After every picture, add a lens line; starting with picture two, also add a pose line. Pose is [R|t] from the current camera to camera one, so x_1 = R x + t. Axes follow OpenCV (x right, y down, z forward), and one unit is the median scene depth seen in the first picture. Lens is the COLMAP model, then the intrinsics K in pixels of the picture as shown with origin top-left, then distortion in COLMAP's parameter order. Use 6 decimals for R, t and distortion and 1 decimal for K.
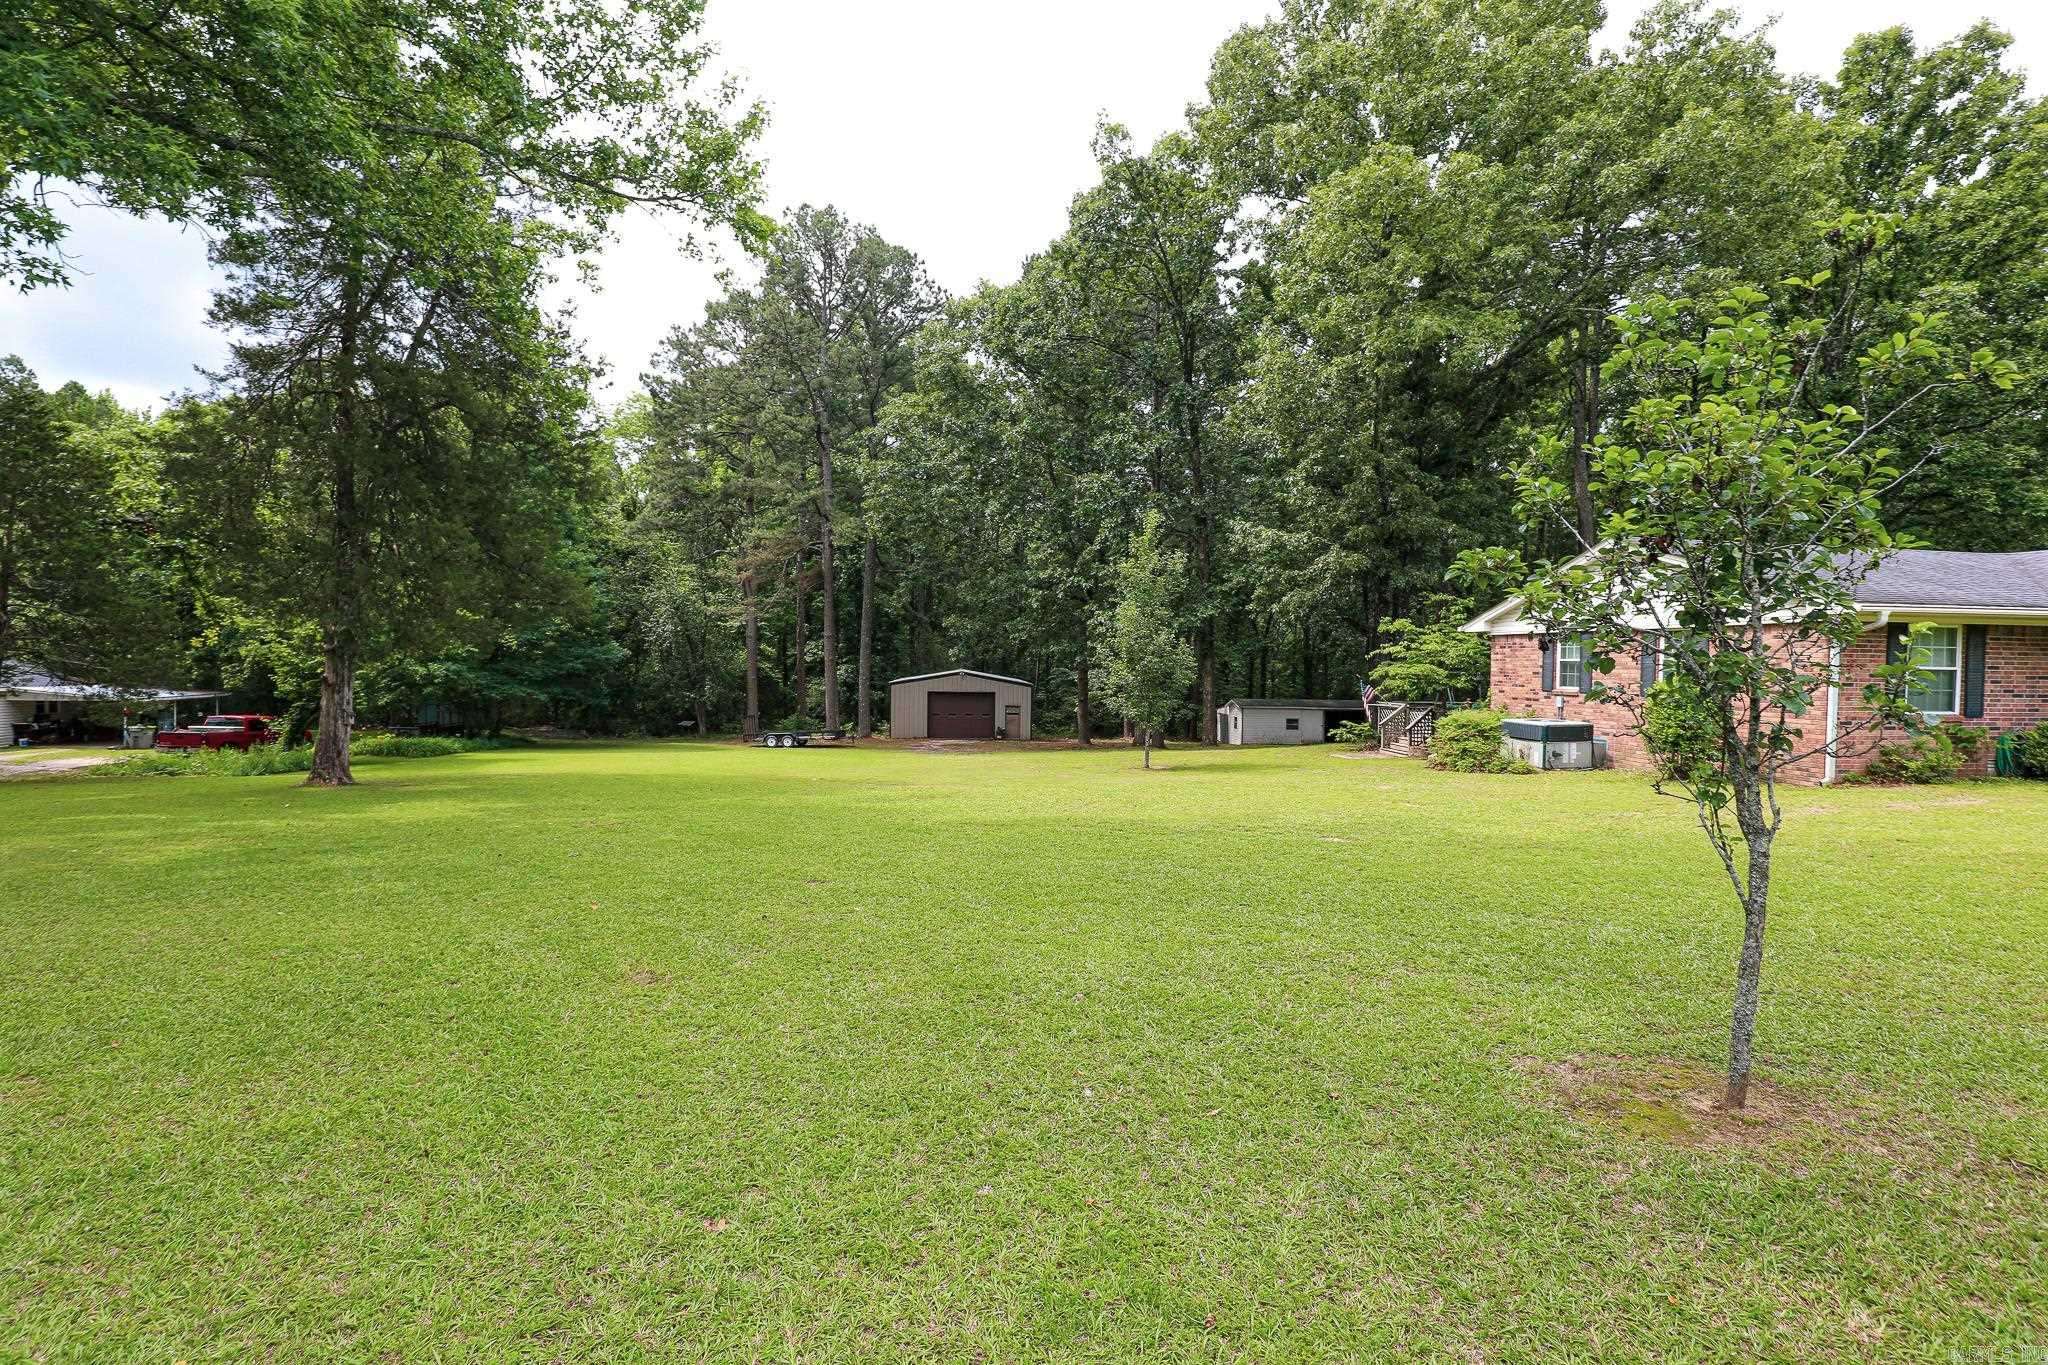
lens RADIAL K [[974.5, 0, 1031.6], [0, 974.5, 681.3], [0, 0, 1]] dist [-0.001056, 0.000074]
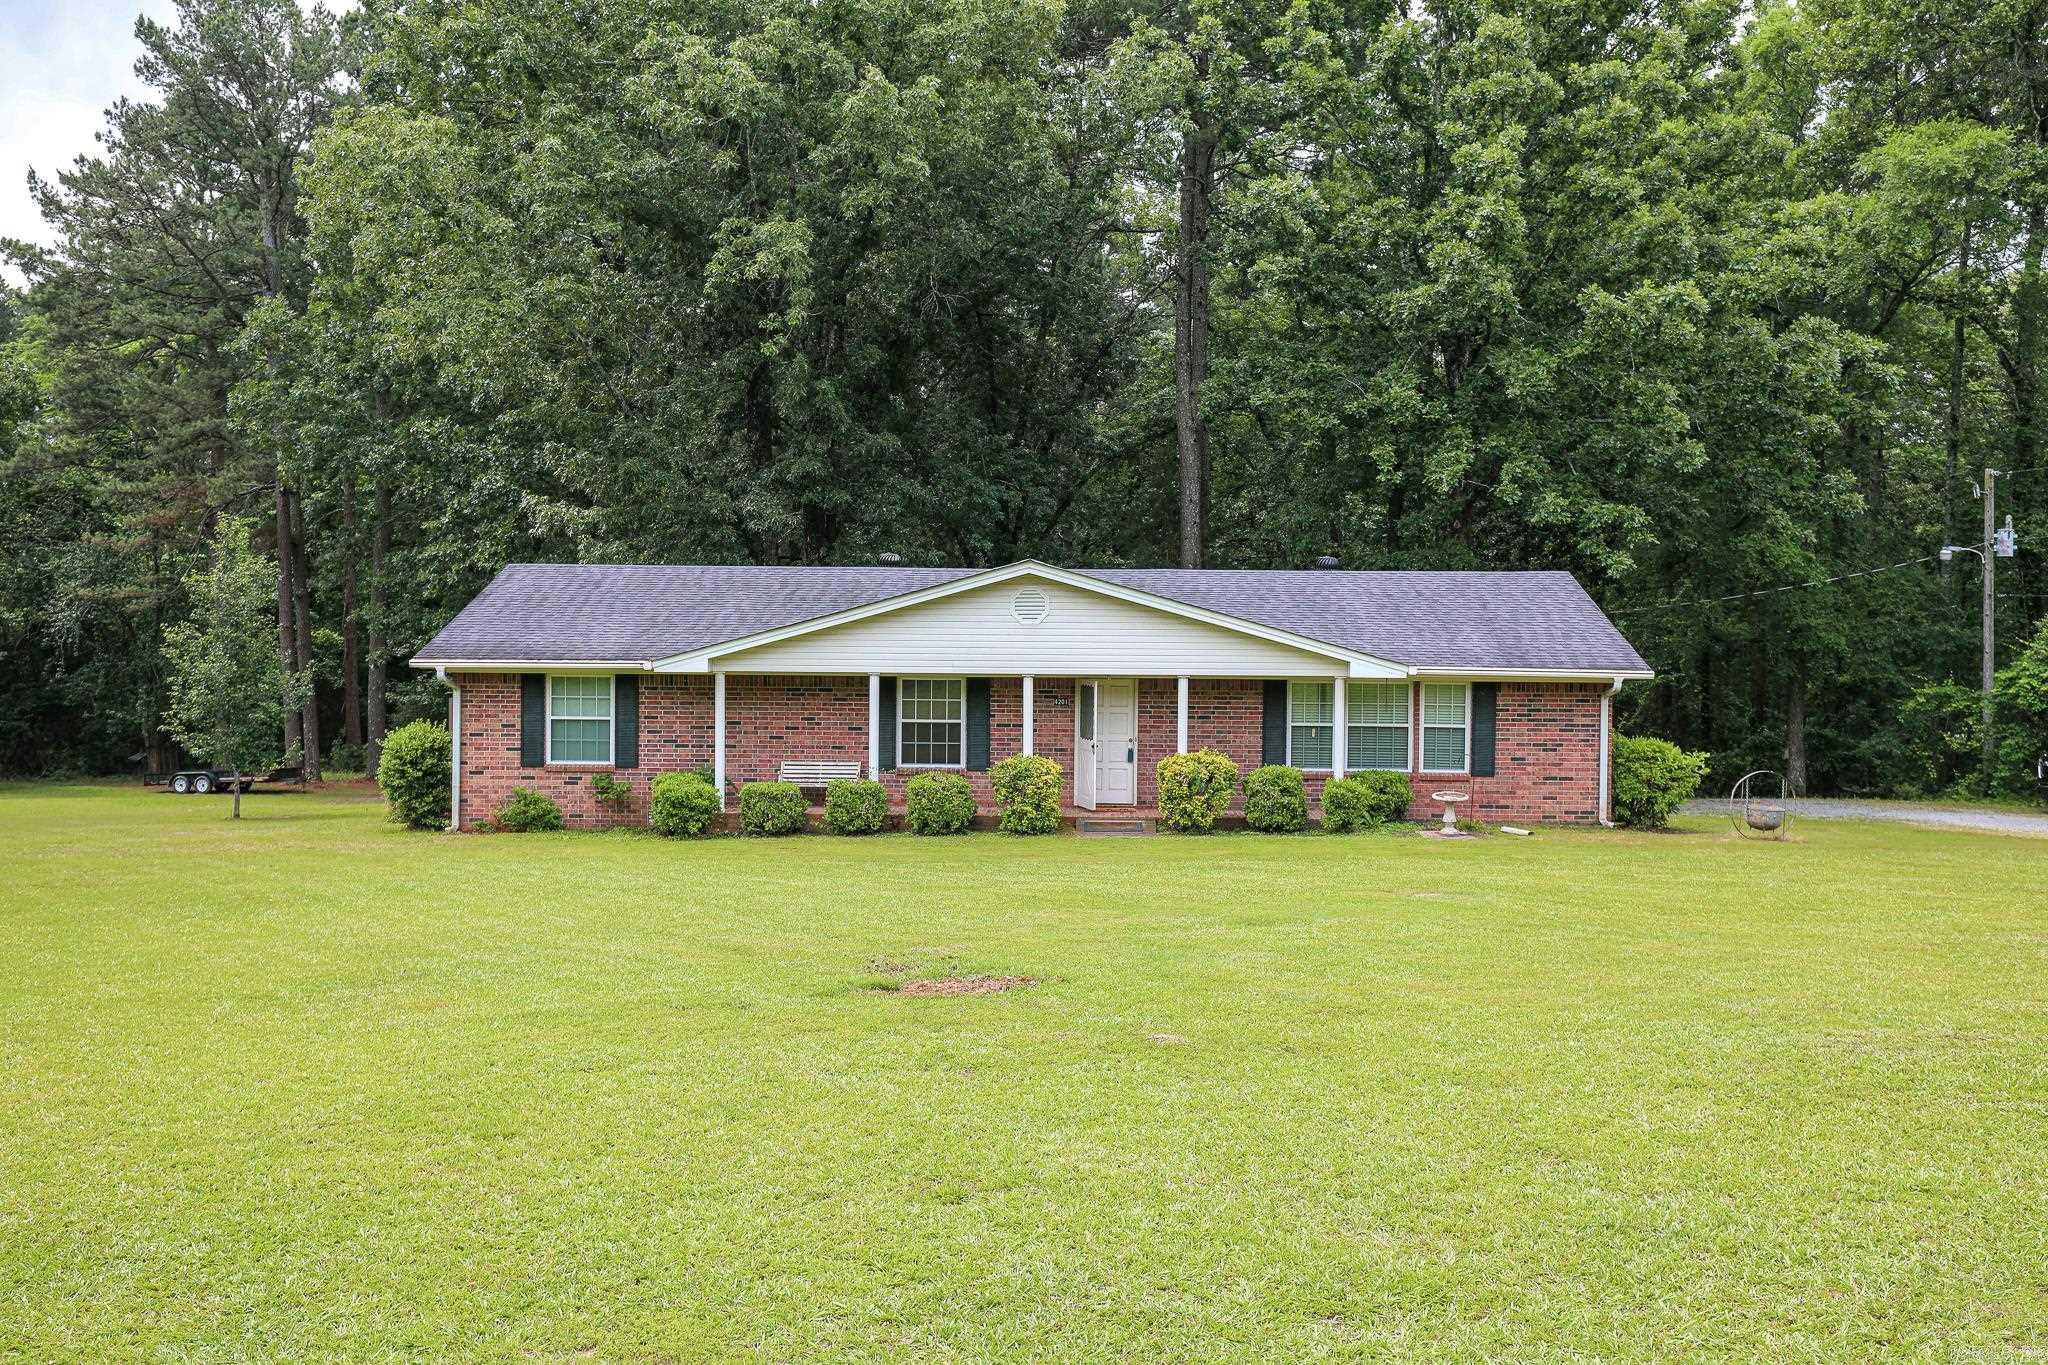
lens RADIAL K [[1970.2, 0, 1018.3], [0, 1970.2, 674.3], [0, 0, 1]] dist [0.043483, 0.000000]
pose [[0.976110, 0.003719, -0.217245, 1.446616], [-0.004340, 0.999988, -0.002382, -0.044071], [0.217233, 0.003268, 0.976114, -0.694814]]
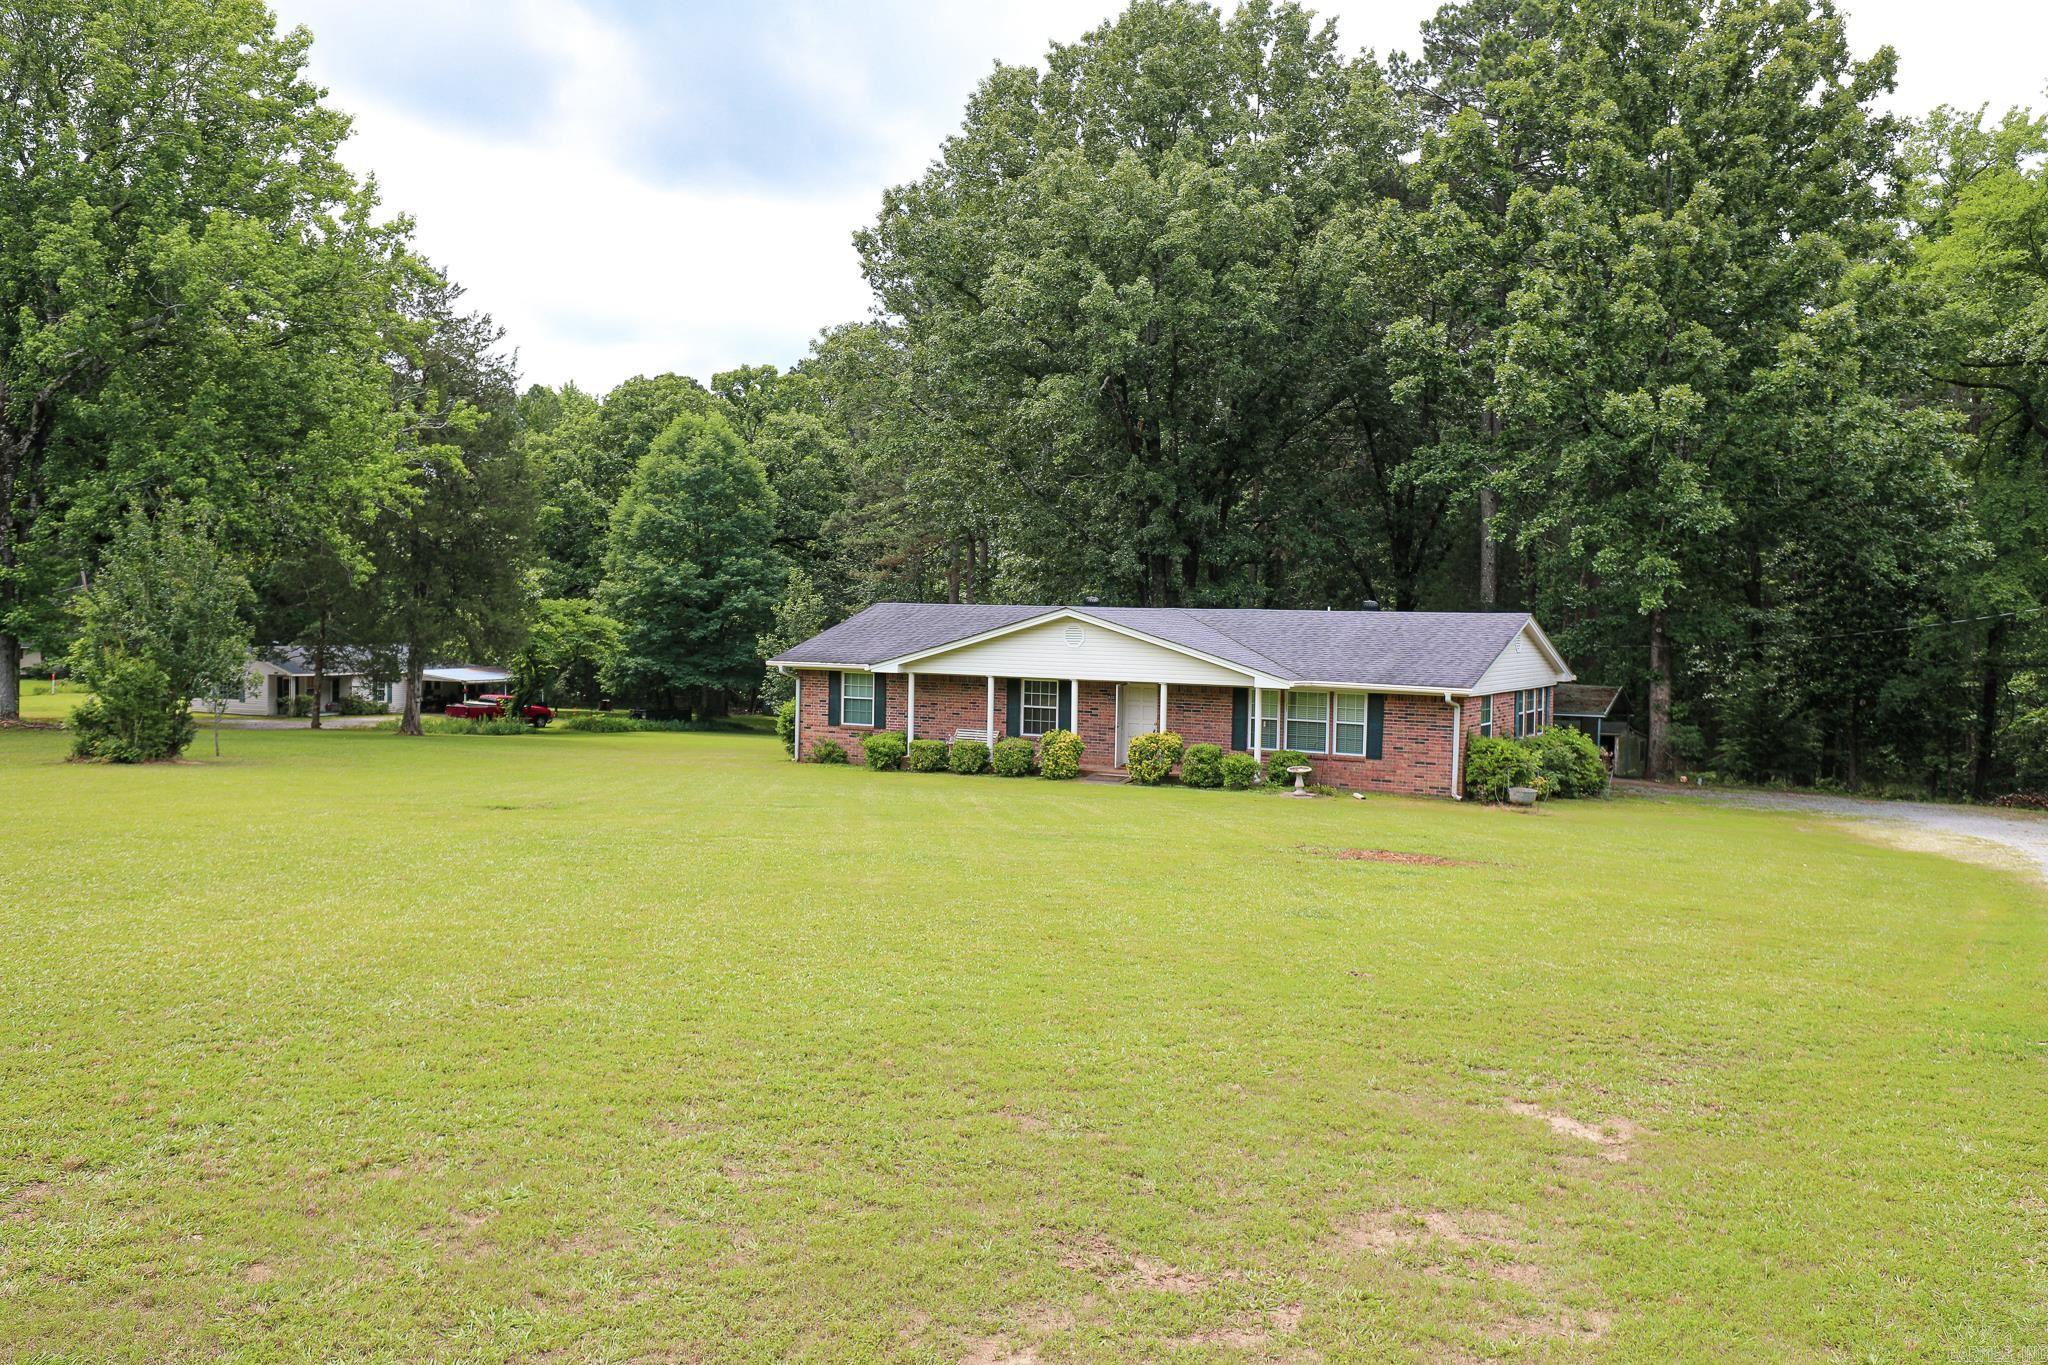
lens RADIAL K [[1720.8, 0, 1017.5], [0, 1720.8, 683.8], [0, 0, 1]] dist [0.009967, 0.001055]
pose [[0.752336, 0.032733, -0.657966, 2.466938], [-0.029260, 0.999440, 0.016263, -0.074671], [0.658129, 0.007017, 0.752872, -0.831798]]
